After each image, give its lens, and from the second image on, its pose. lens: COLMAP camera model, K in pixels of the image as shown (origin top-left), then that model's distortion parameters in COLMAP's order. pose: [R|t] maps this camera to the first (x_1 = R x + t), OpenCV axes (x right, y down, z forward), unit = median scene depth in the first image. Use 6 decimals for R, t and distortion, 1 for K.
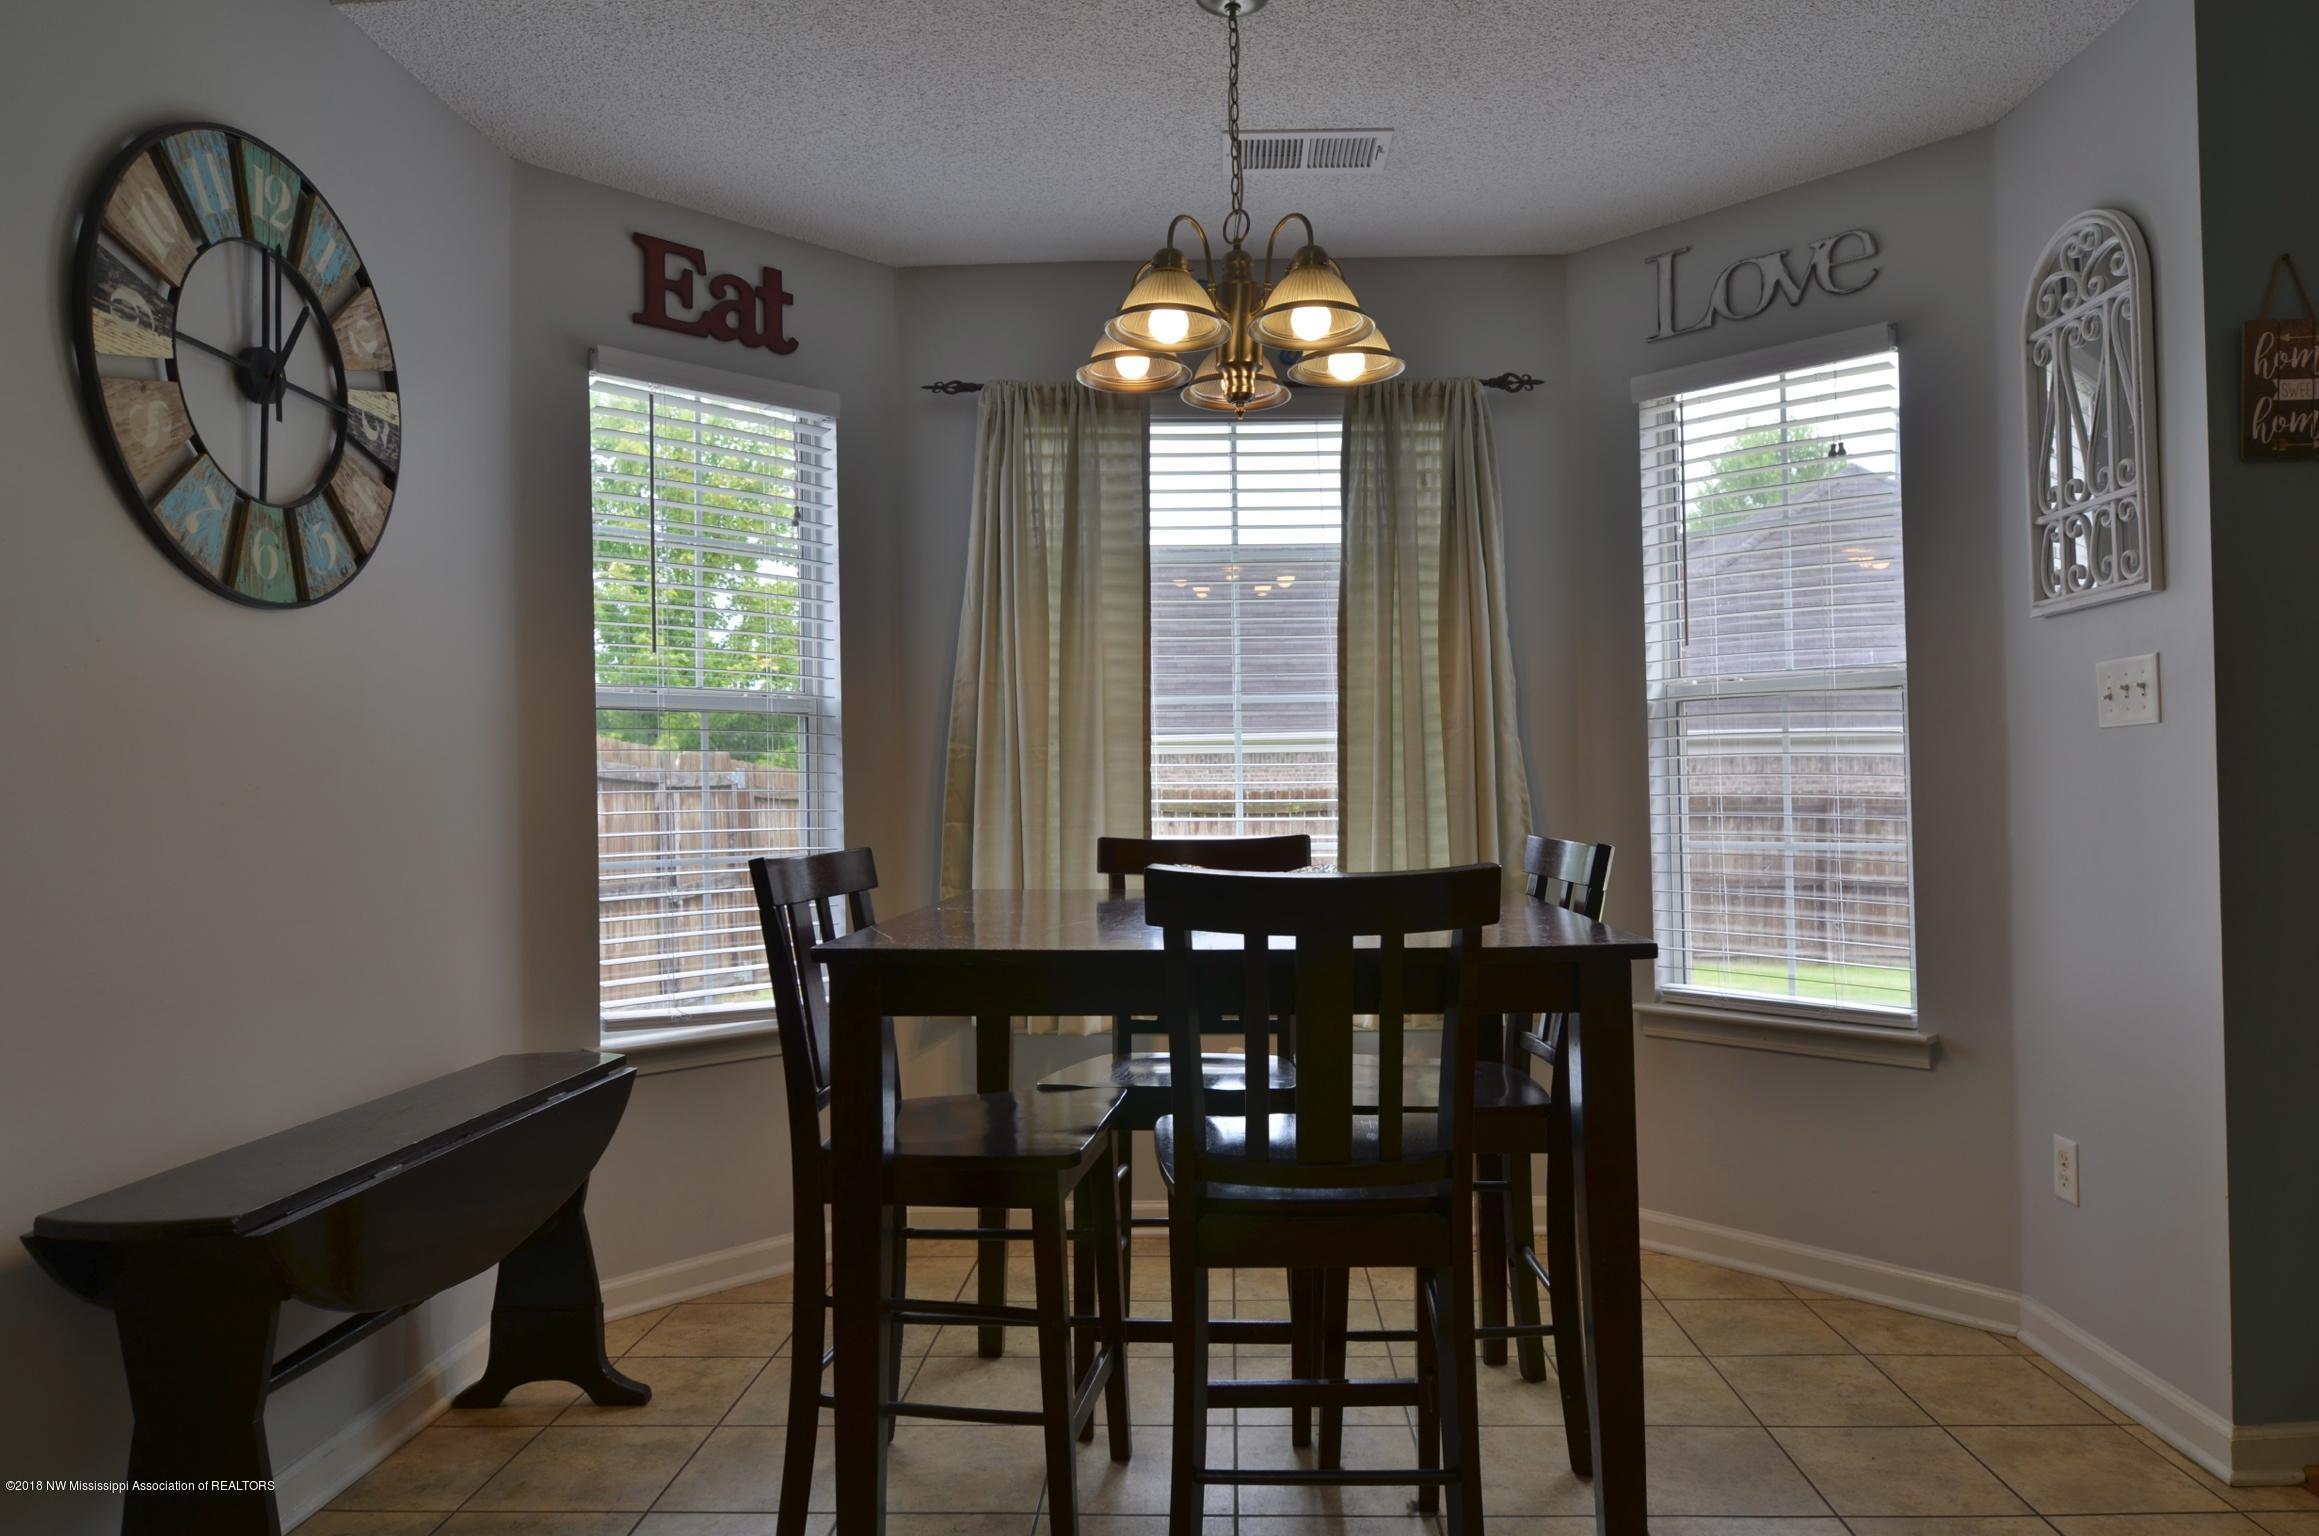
lens RADIAL K [[1410.7, 0, 1168.0], [0, 1410.7, 775.8], [0, 0, 1]] dist [-0.015596, -0.000328]
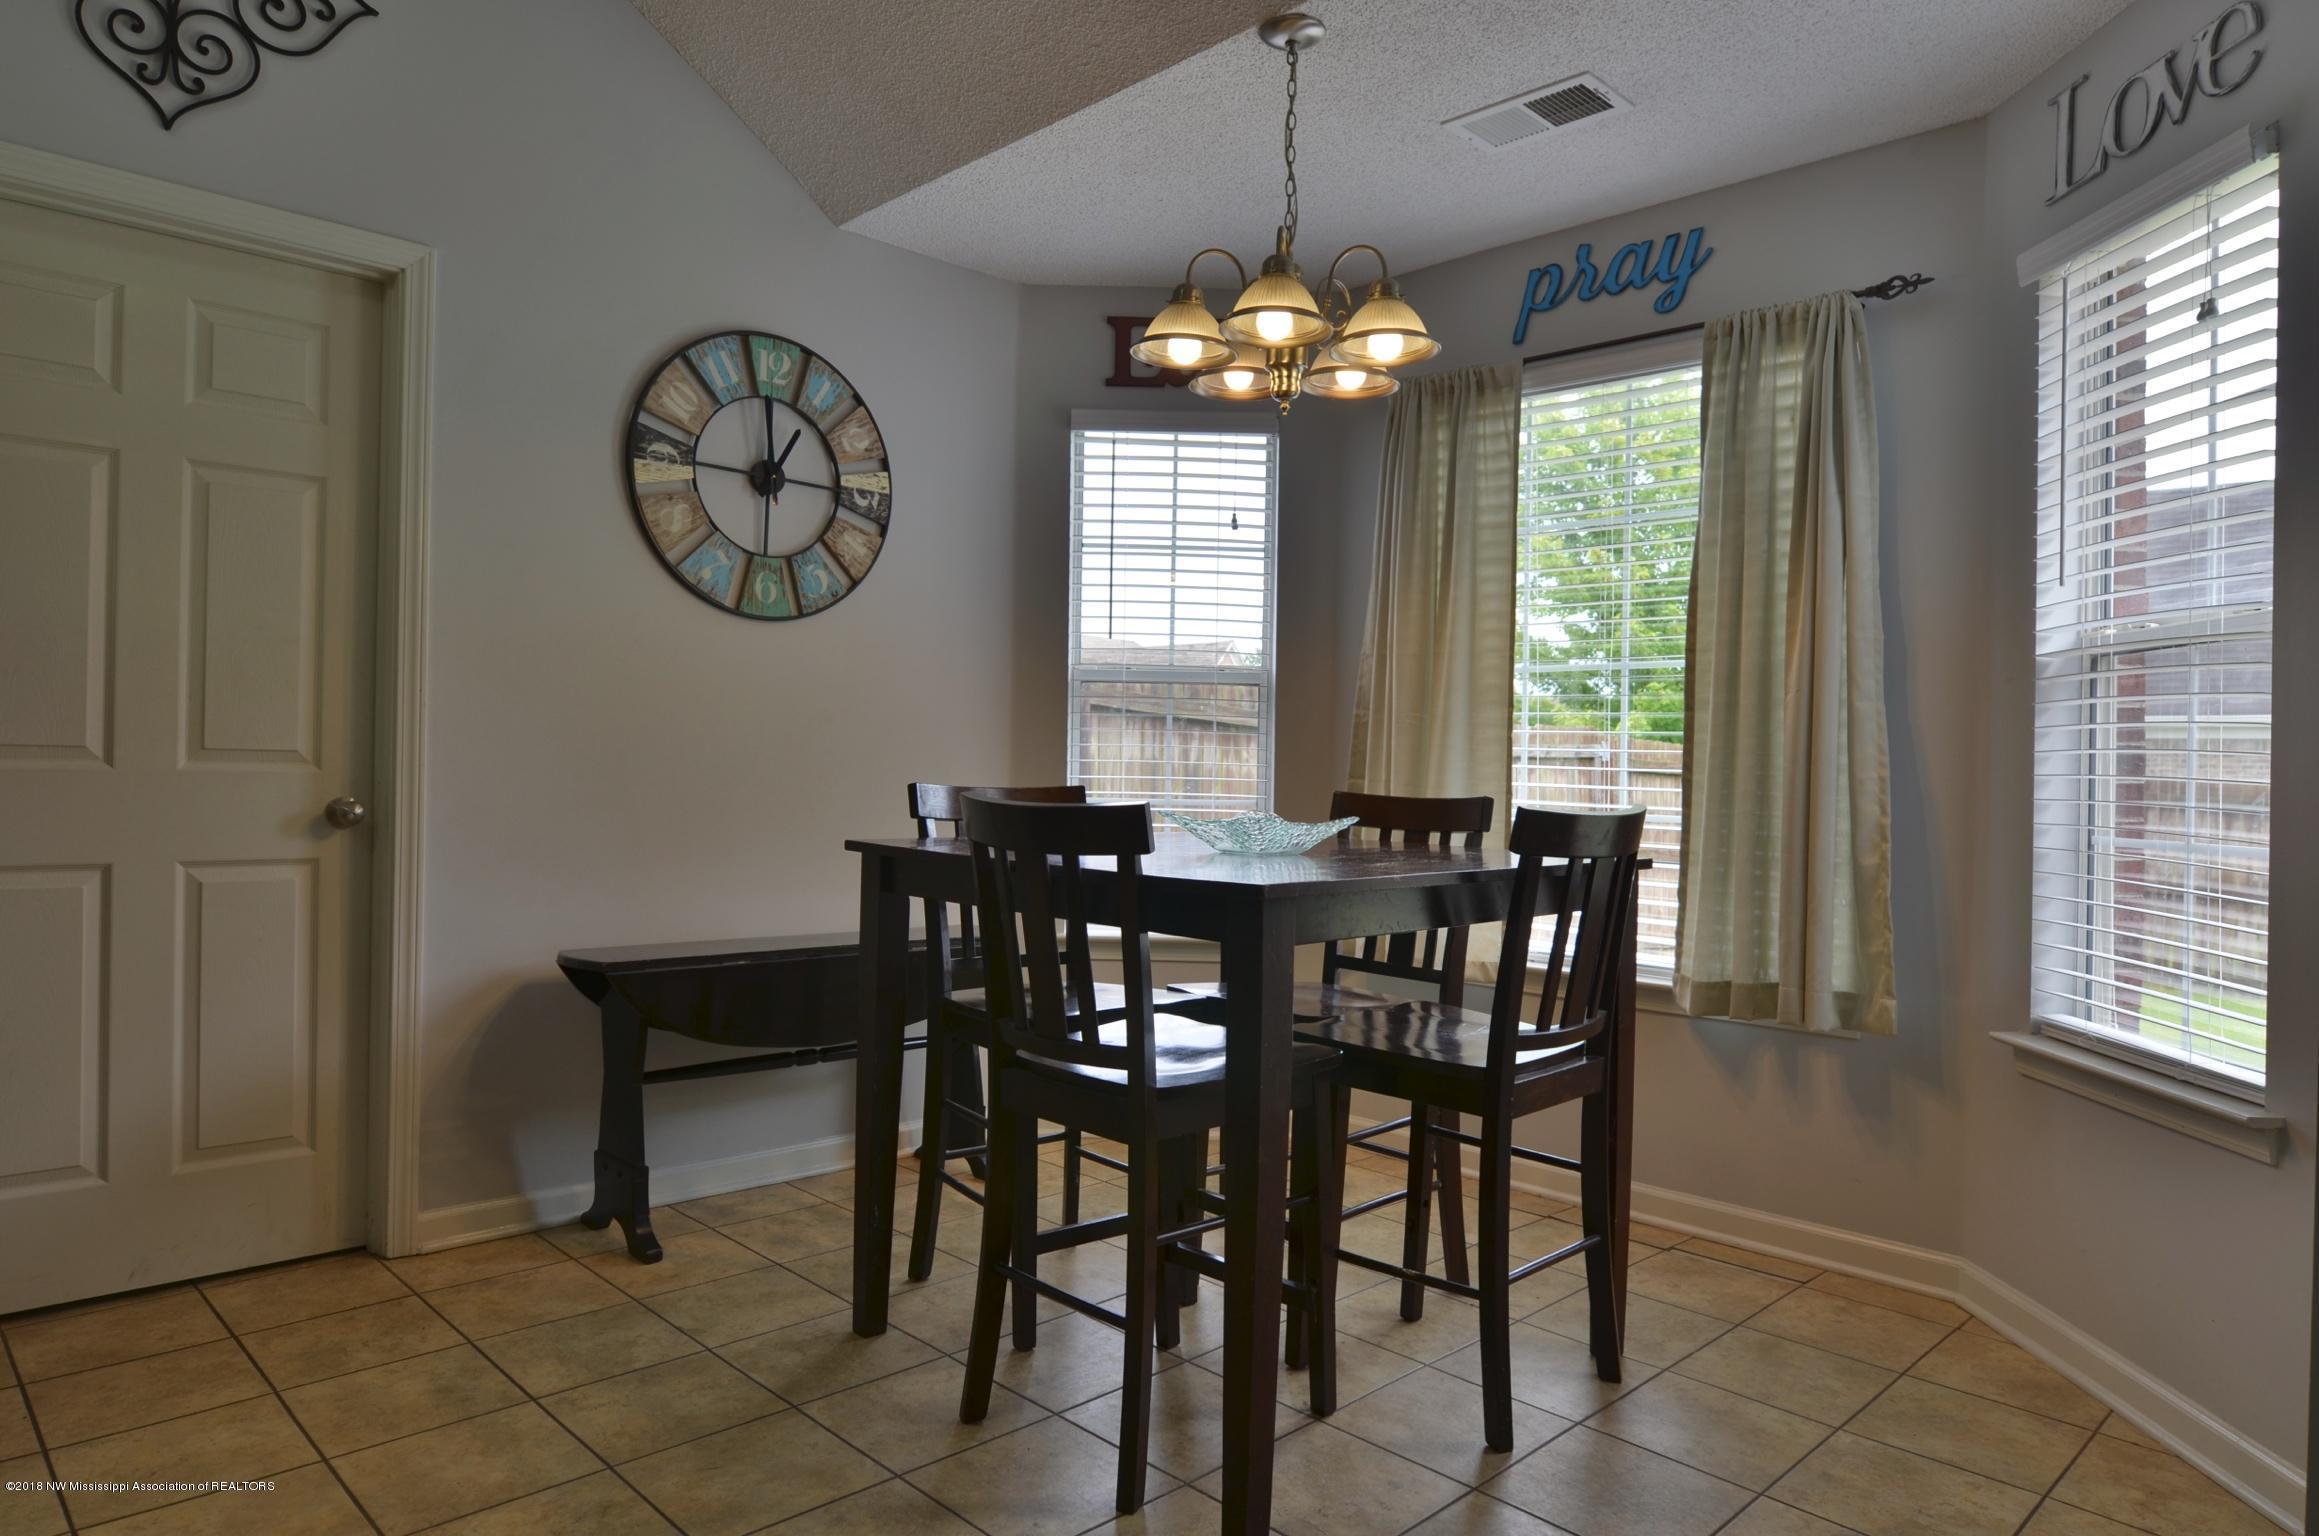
lens RADIAL K [[1402.7, 0, 1193.2], [0, 1402.7, 768.3], [0, 0, 1]] dist [-0.012233, -0.004064]
pose [[0.731924, 0.029564, -0.680745, 0.765481], [-0.023282, 0.999560, 0.018378, 0.009210], [0.680989, 0.002397, 0.732290, 0.135150]]
